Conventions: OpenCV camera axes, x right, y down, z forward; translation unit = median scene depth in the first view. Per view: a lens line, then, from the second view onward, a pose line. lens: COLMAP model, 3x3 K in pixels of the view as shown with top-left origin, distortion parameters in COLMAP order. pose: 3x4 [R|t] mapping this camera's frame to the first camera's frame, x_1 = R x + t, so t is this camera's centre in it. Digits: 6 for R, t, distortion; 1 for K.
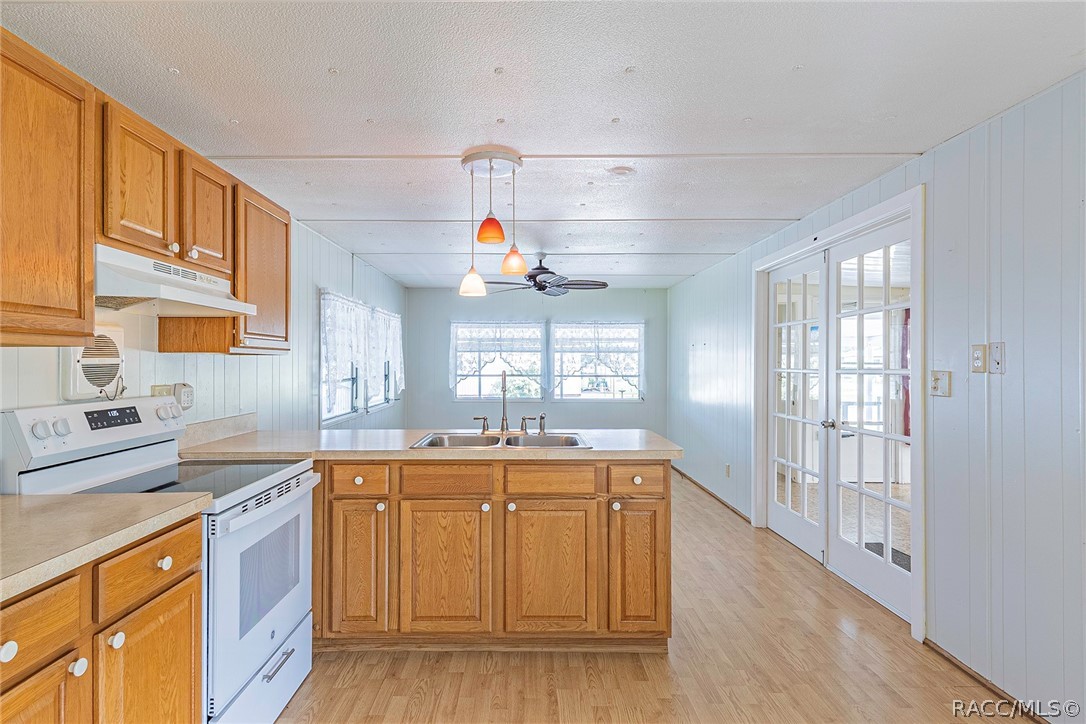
lens RADIAL K [[582.3, 0, 524.2], [0, 582.3, 361.2], [0, 0, 1]] dist [0.027576, -0.009092]
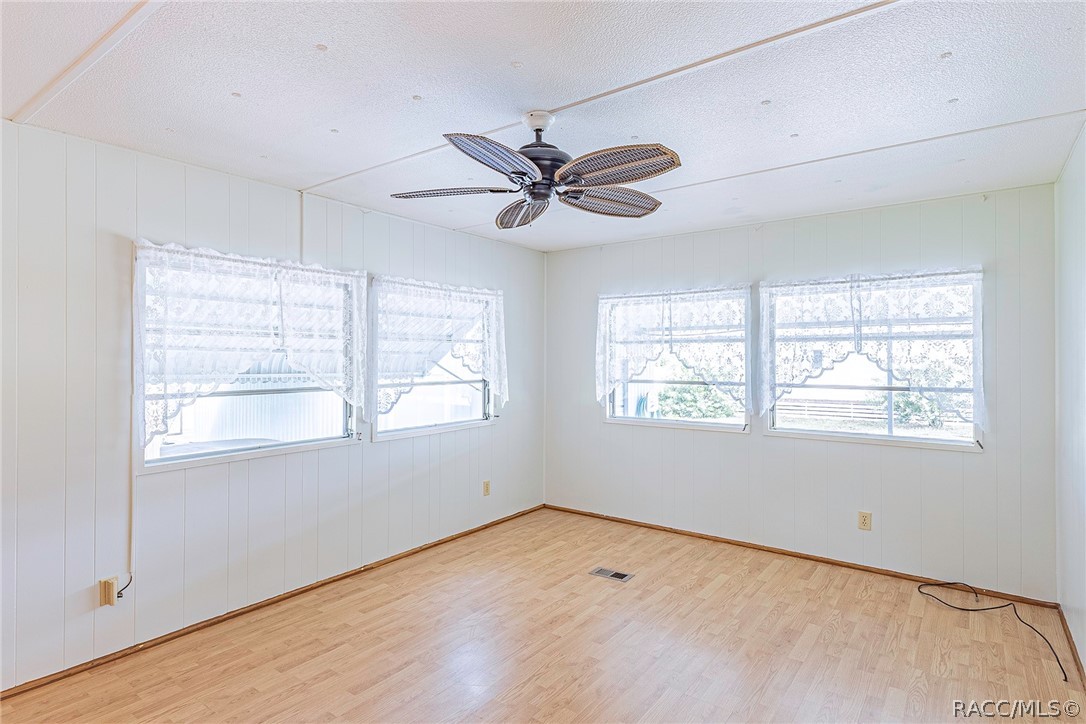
lens RADIAL K [[582.3, 0, 534.6], [0, 582.3, 359.6], [0, 0, 1]] dist [0.027576, -0.009092]
pose [[0.800891, -0.000958, -0.598809, 0.576908], [0.004274, 0.999982, 0.004116, -0.005576], [0.598795, -0.005856, 0.800881, 1.271461]]
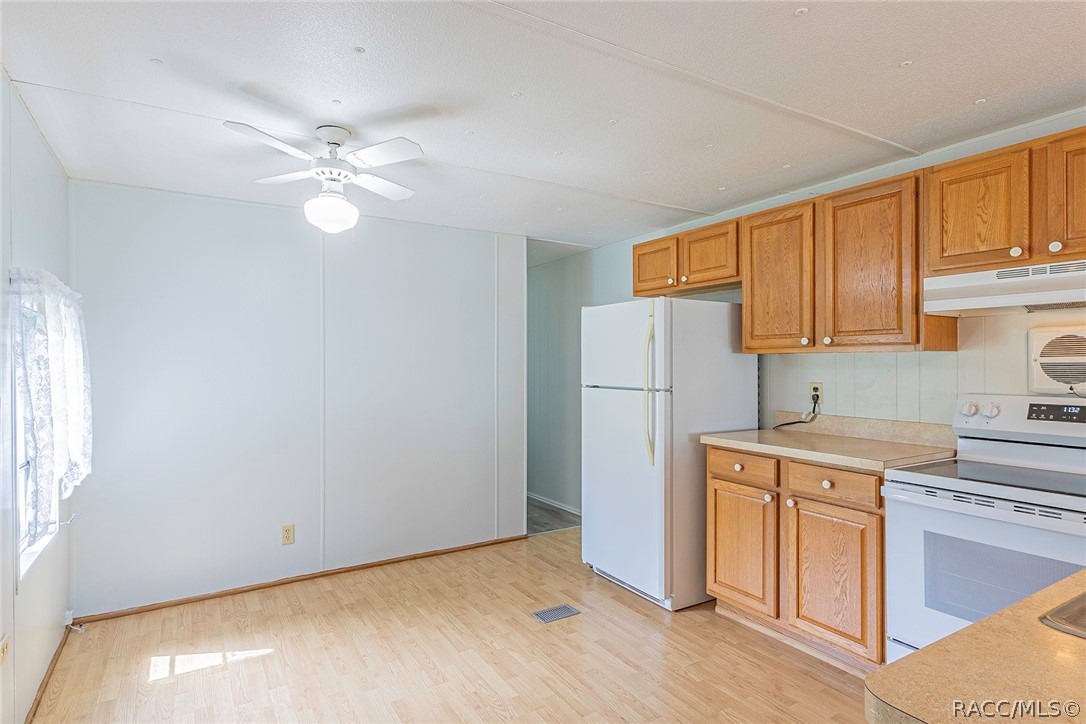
lens RADIAL K [[582.3, 0, 540.6], [0, 582.3, 359.6], [0, 0, 1]] dist [0.027576, -0.009092]
pose [[-0.852621, 0.002191, -0.522525, 0.530705], [0.006374, 0.999960, -0.006209, -0.000079], [0.522491, -0.008624, -0.852601, 1.135837]]
